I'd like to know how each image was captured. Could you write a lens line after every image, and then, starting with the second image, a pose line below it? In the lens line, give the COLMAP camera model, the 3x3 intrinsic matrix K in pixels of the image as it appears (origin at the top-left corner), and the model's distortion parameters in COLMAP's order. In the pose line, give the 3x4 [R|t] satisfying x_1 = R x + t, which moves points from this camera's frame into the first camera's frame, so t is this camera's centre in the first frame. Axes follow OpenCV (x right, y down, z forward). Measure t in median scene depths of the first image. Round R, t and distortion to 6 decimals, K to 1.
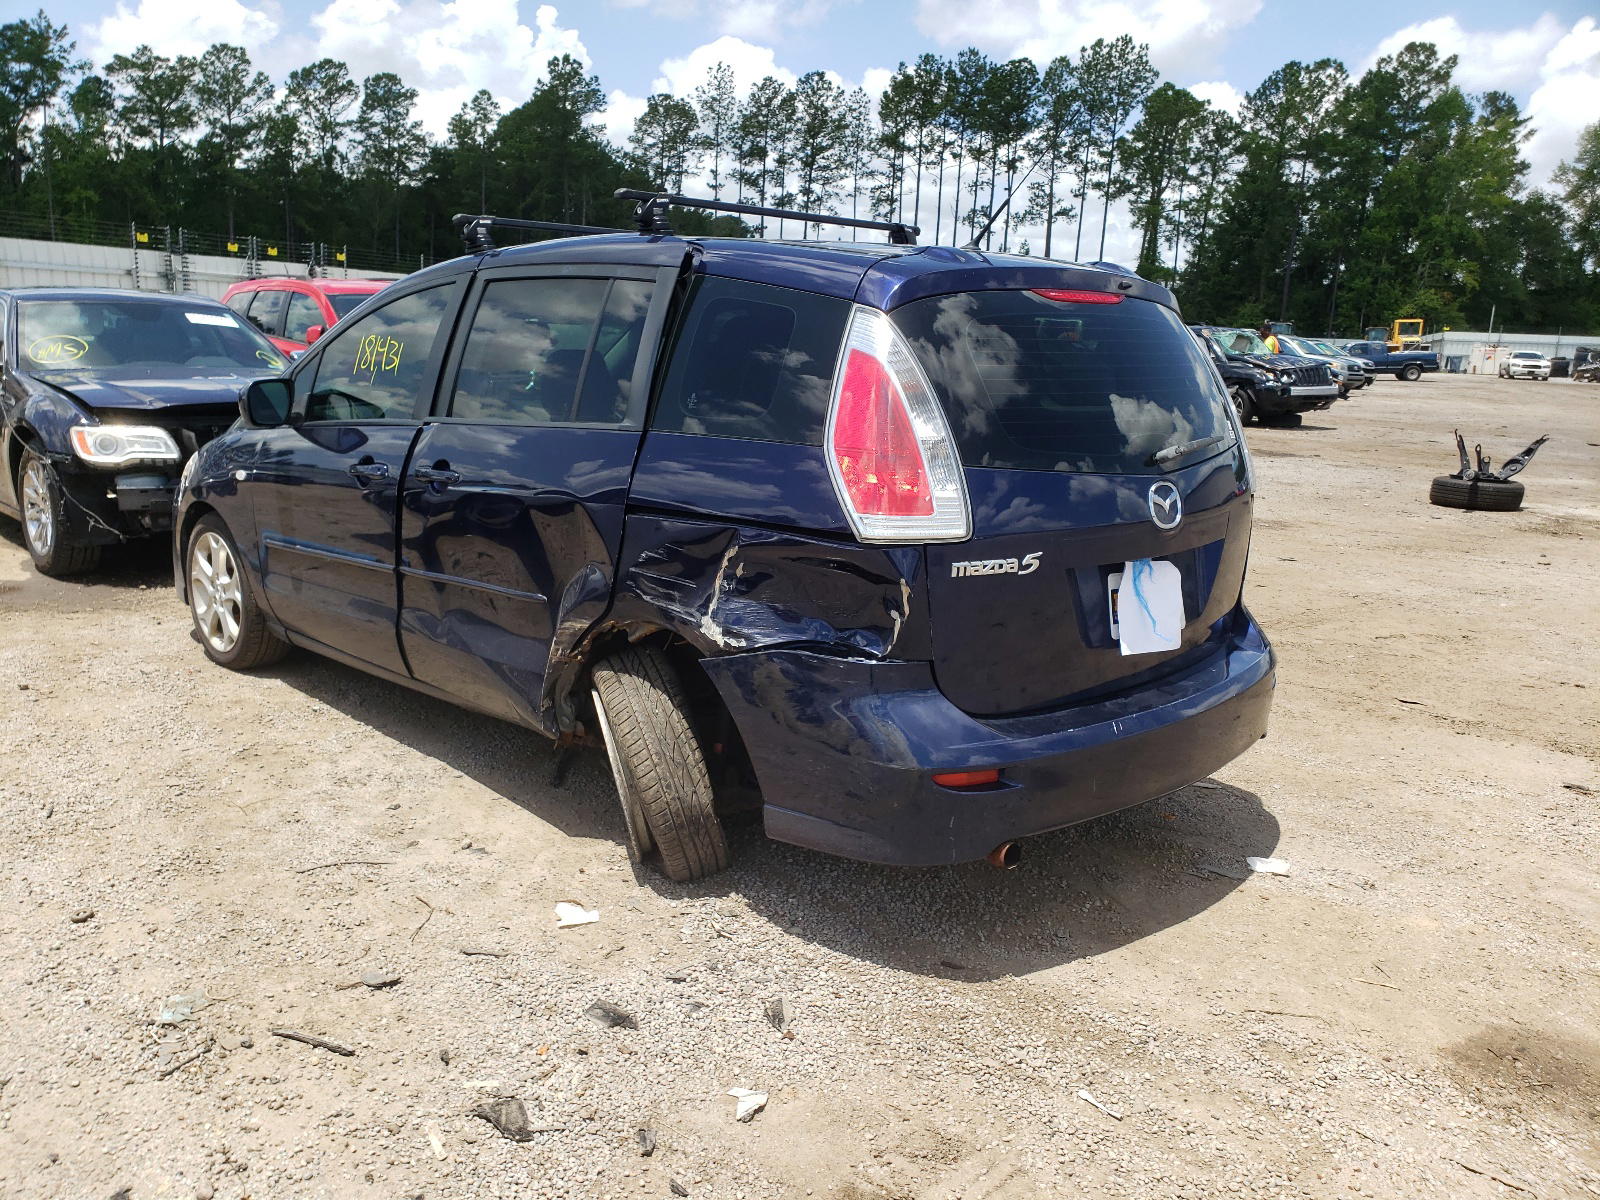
lens RADIAL K [[1292.4, 0, 805.2], [0, 1292.4, 569.9], [0, 0, 1]] dist [0.012657, -0.005069]
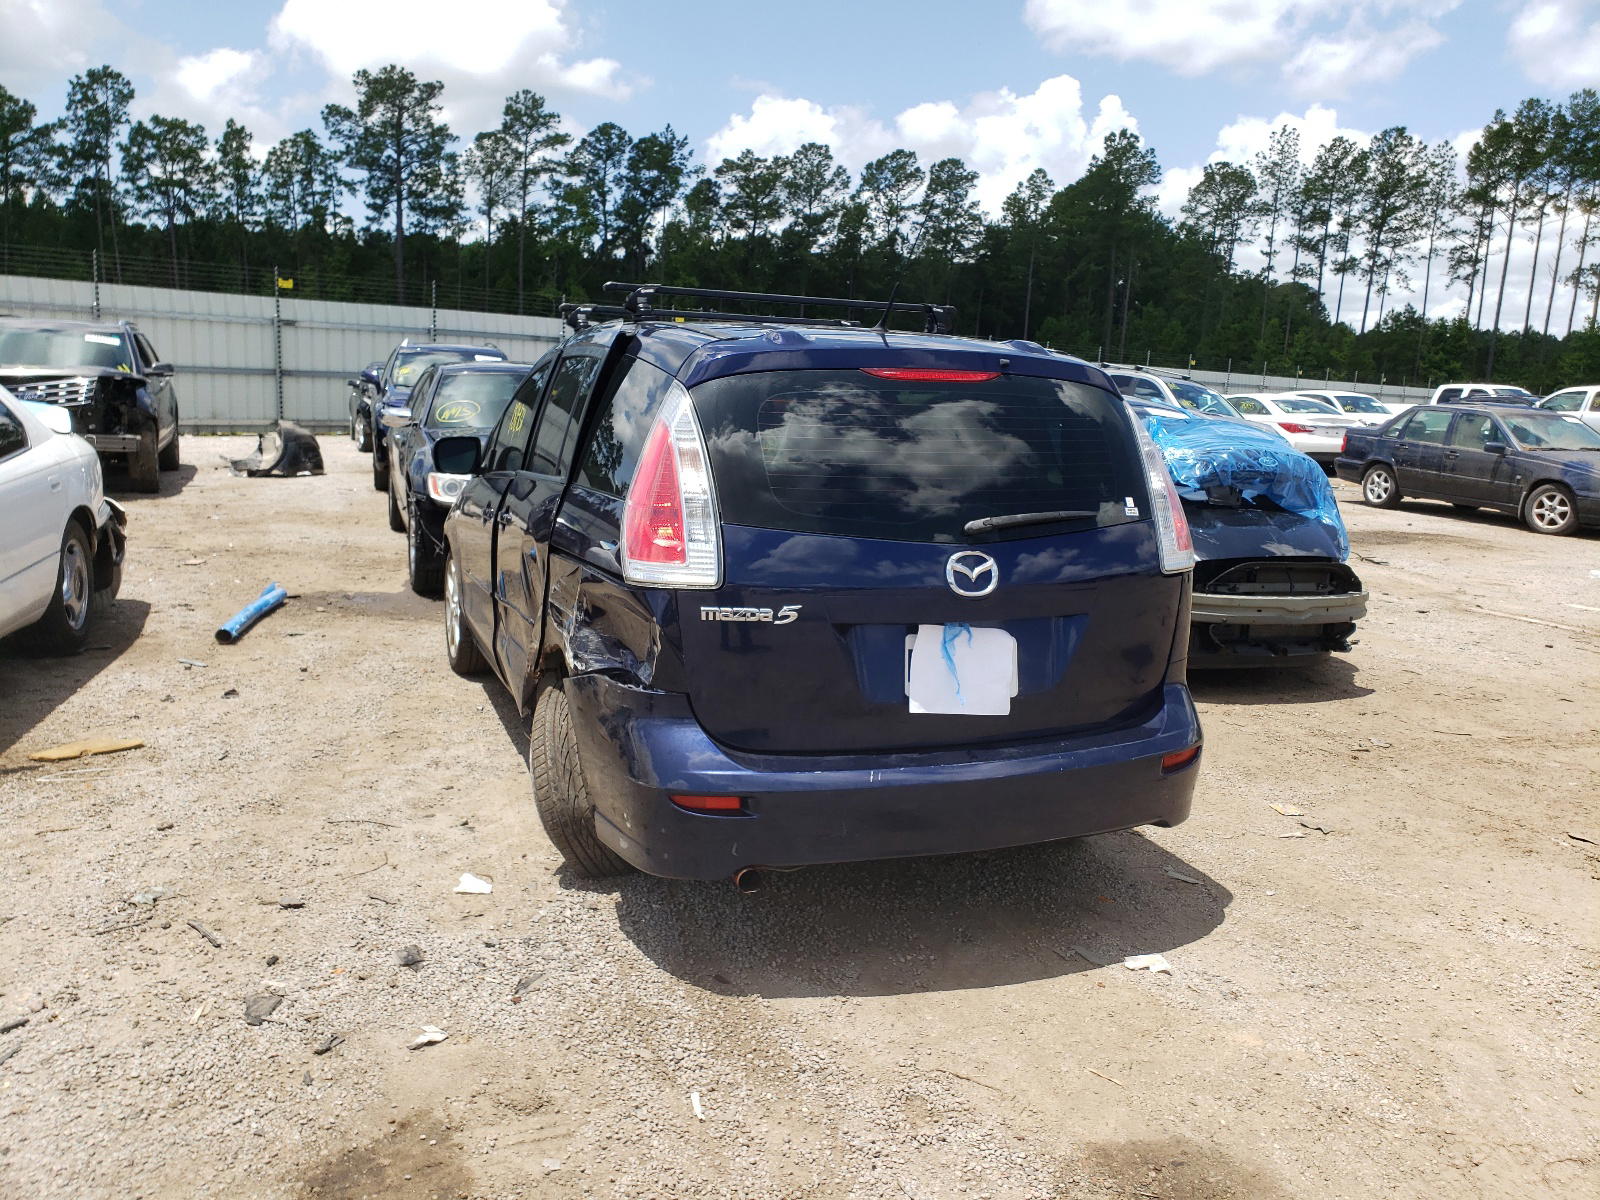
lens RADIAL K [[1292.4, 0, 805.2], [0, 1292.4, 569.9], [0, 0, 1]] dist [0.012657, -0.005069]
pose [[0.923953, 0.064756, -0.376985, 0.554802], [-0.085053, 0.995673, -0.037427, -0.003155], [0.372930, 0.066644, 0.925463, -0.007873]]
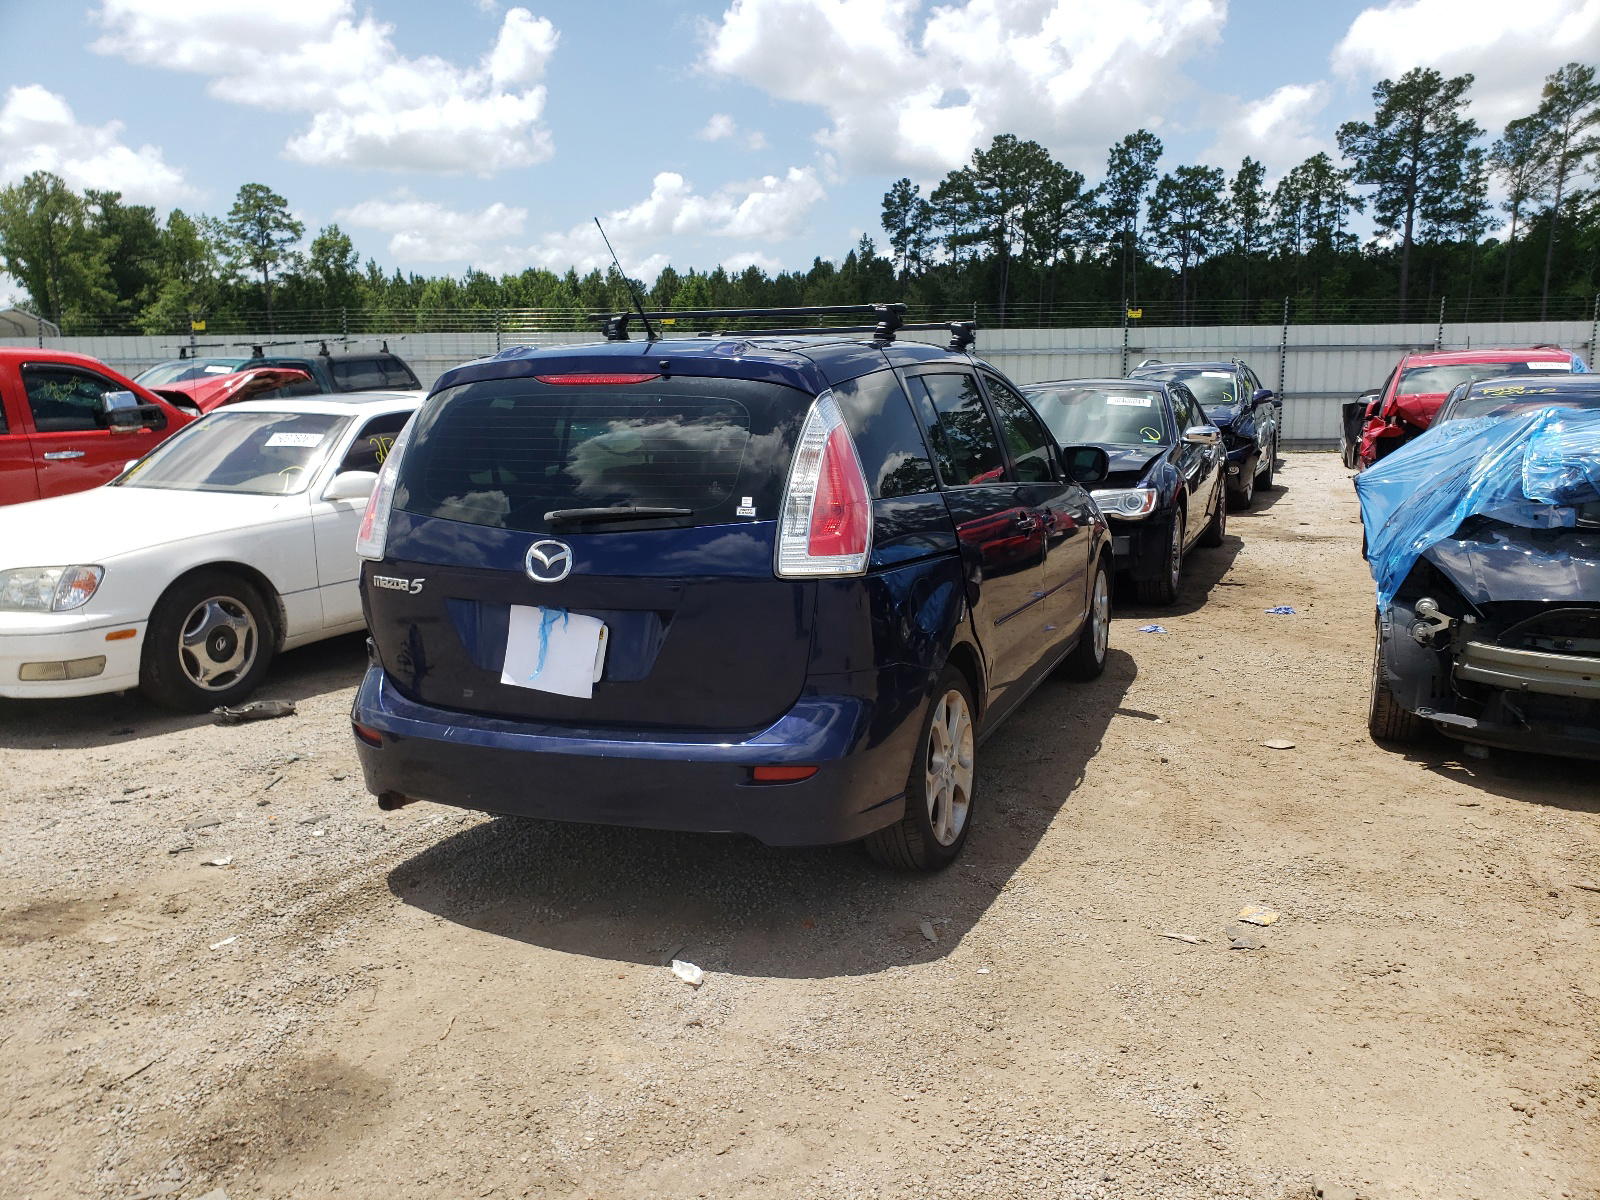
lens RADIAL K [[1238.8, 0, 805.9], [0, 1238.8, 599.5], [0, 0, 1]] dist [0.083871, -0.064109]
pose [[0.400144, 0.124135, -0.908006, 1.371626], [-0.151801, 0.986075, 0.067912, -0.126987], [0.903793, 0.110662, 0.413416, 0.775472]]
